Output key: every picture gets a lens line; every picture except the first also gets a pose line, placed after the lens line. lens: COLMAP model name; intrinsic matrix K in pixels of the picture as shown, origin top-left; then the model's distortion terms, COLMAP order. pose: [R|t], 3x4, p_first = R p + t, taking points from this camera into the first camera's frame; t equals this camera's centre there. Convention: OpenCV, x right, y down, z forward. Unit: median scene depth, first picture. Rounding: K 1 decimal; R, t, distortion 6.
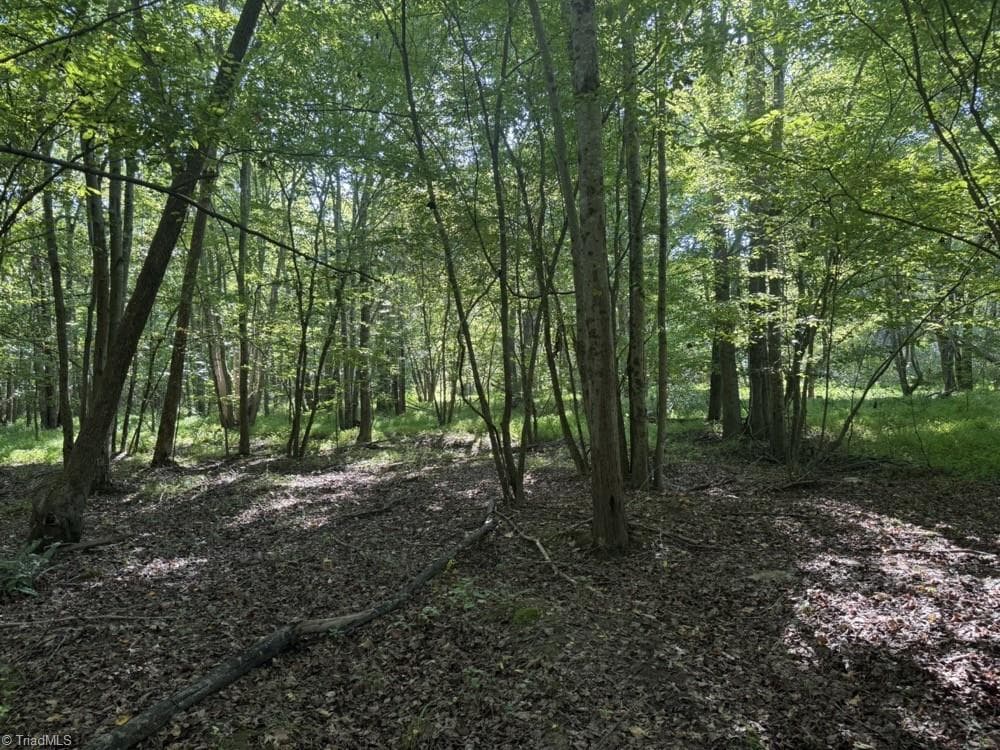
lens RADIAL K [[705.2, 0, 500.0], [0, 705.2, 375.0], [0, 0, 1]] dist [0.069421, -0.103855]
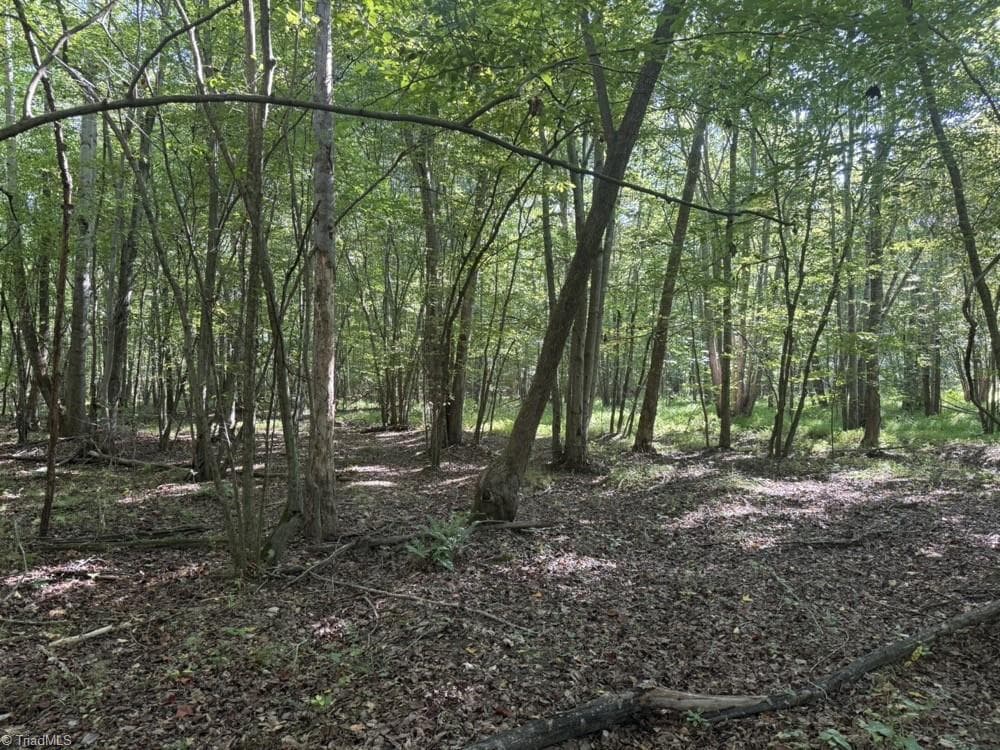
lens RADIAL K [[705.2, 0, 500.0], [0, 705.2, 375.0], [0, 0, 1]] dist [0.069421, -0.103855]
pose [[0.759462, 0.029210, -0.649896, 0.027515], [-0.019690, 0.999566, 0.021916, 0.001424], [0.650254, -0.003848, 0.759707, 0.120471]]
